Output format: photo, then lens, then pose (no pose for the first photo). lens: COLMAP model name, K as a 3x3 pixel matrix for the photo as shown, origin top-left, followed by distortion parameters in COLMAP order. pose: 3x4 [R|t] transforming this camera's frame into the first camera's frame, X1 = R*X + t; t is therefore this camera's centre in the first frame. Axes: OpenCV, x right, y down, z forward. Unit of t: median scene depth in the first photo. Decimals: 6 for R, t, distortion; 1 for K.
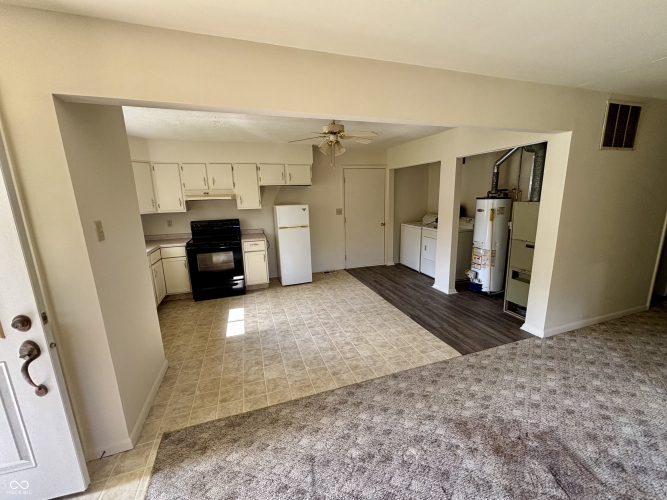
lens RADIAL K [[268.1, 0, 333.5], [0, 268.1, 250.0], [0, 0, 1]] dist [0.009559, -0.000282]
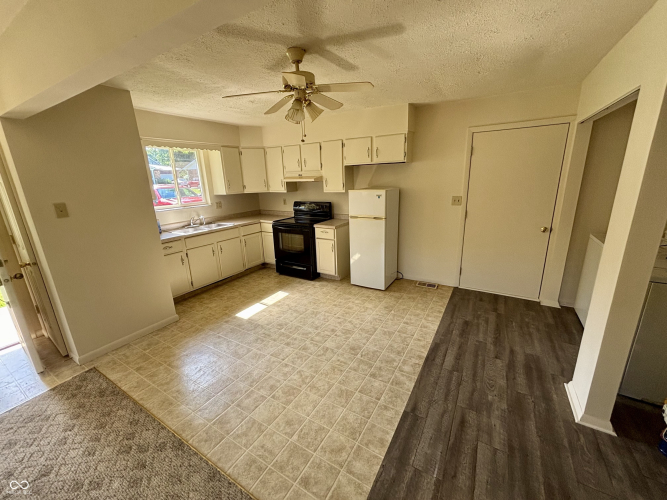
lens RADIAL K [[268.1, 0, 333.5], [0, 268.1, 250.0], [0, 0, 1]] dist [0.009559, -0.000282]
pose [[0.646875, 0.207813, -0.733735, 0.413204], [-0.138029, 0.978168, 0.155354, -0.106915], [0.750001, 0.000782, 0.661437, 0.416628]]
